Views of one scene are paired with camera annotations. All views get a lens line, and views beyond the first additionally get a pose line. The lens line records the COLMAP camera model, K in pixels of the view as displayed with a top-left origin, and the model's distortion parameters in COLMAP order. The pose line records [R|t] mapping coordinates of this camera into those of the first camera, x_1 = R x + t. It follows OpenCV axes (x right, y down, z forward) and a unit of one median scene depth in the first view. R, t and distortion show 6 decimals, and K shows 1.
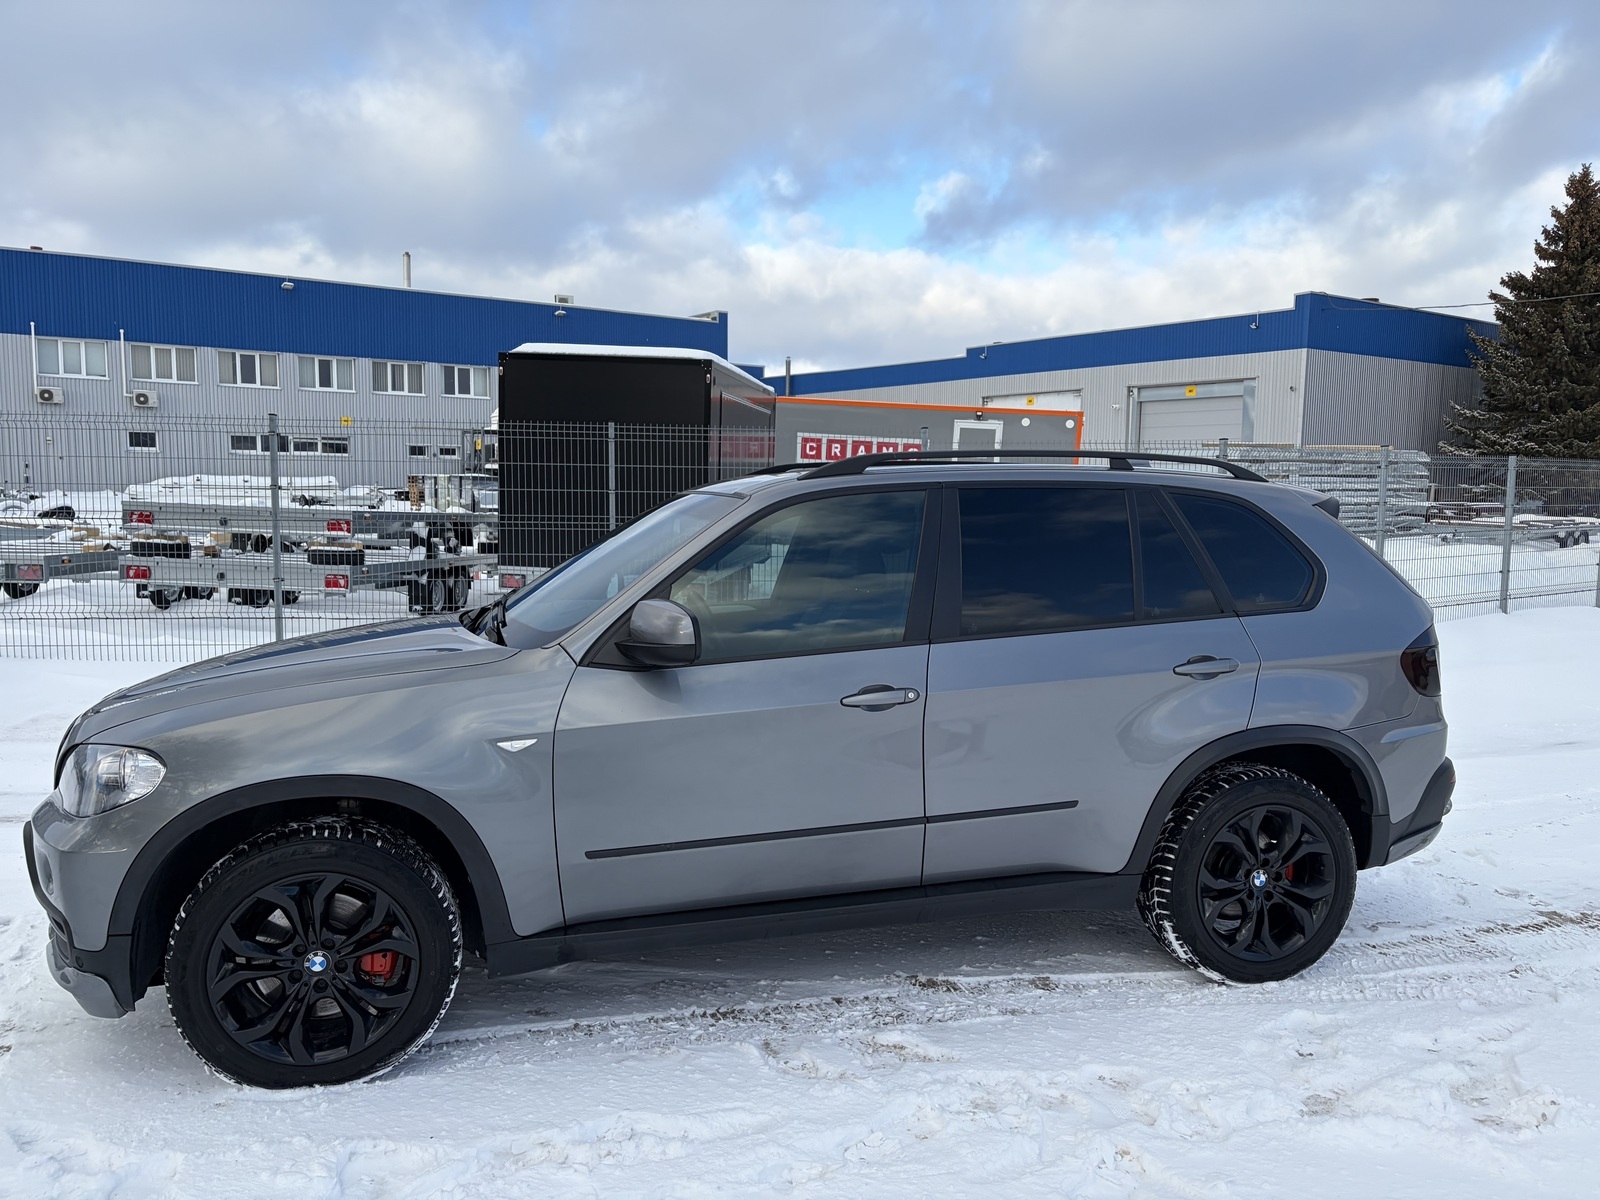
lens RADIAL K [[1211.8, 0, 812.5], [0, 1211.8, 603.5], [0, 0, 1]] dist [0.069734, -0.076350]
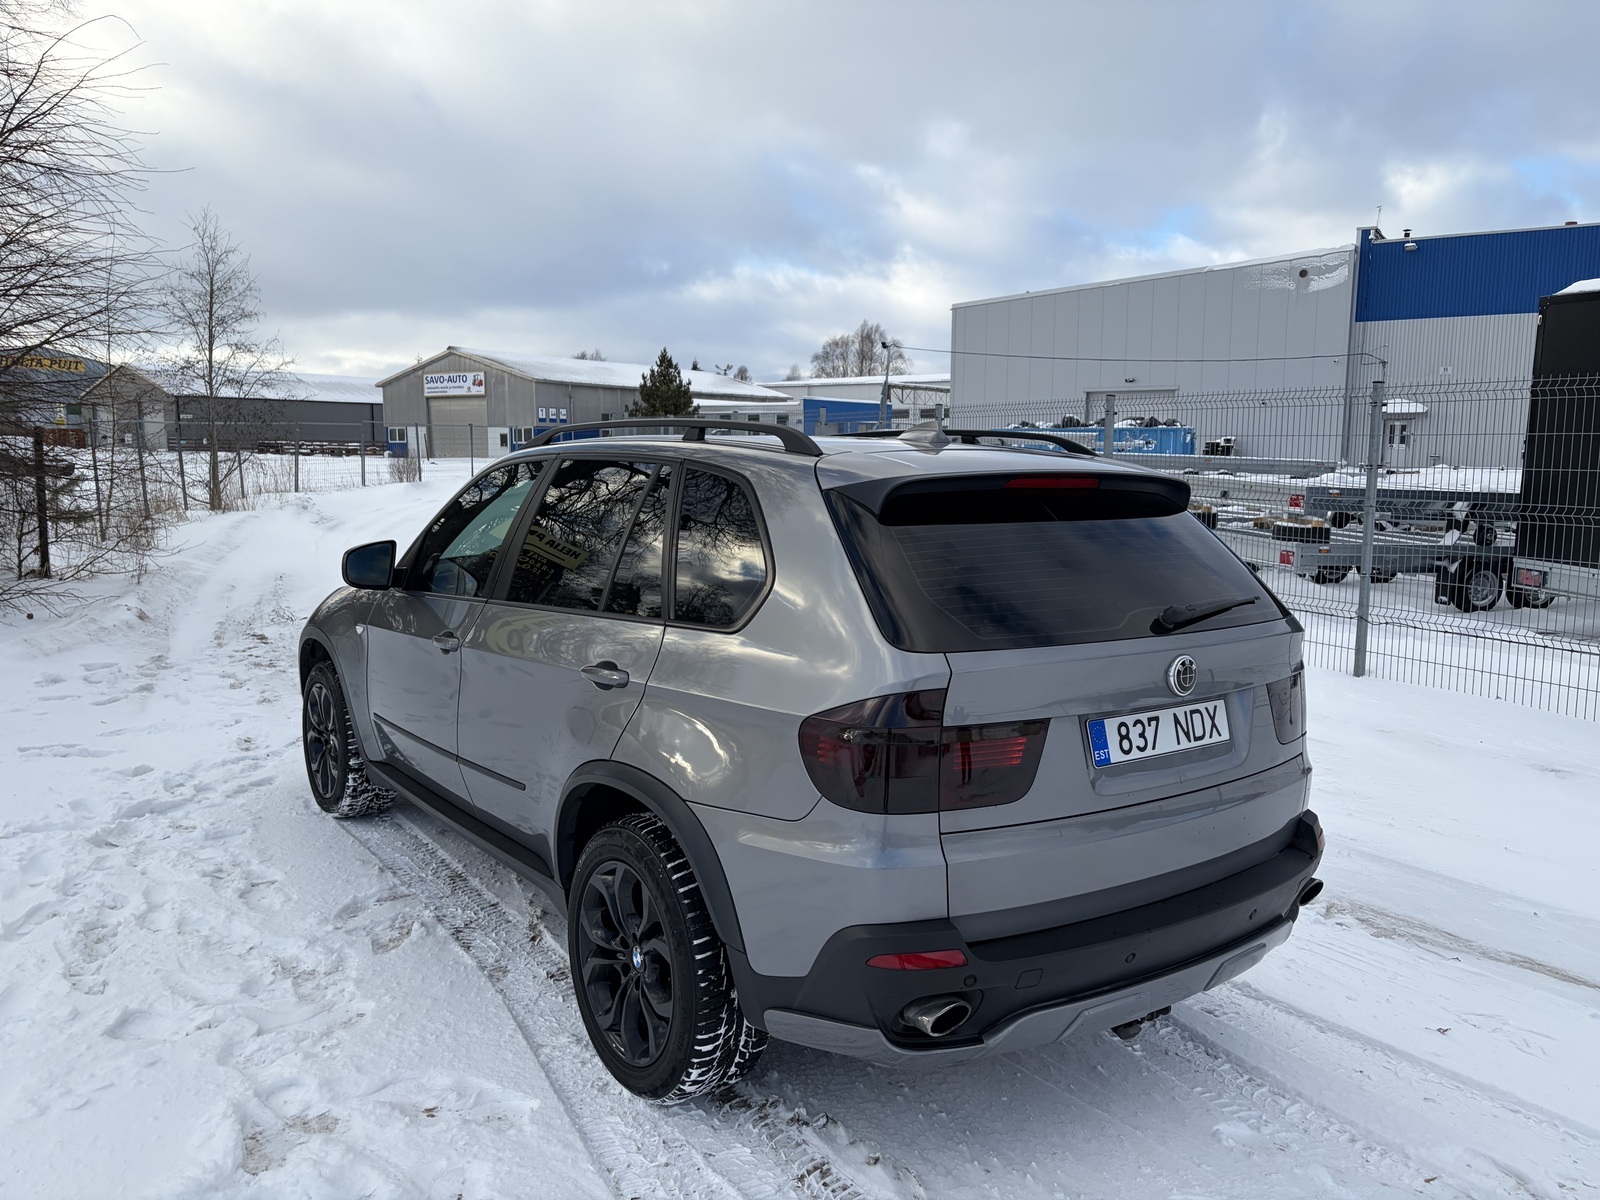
lens RADIAL K [[1211.8, 0, 812.5], [0, 1211.8, 603.5], [0, 0, 1]] dist [0.069734, -0.076350]
pose [[0.355679, 0.112626, -0.927797, 0.357576], [-0.094563, 0.991955, 0.084162, -0.025606], [0.929812, 0.057801, 0.363467, 0.257240]]
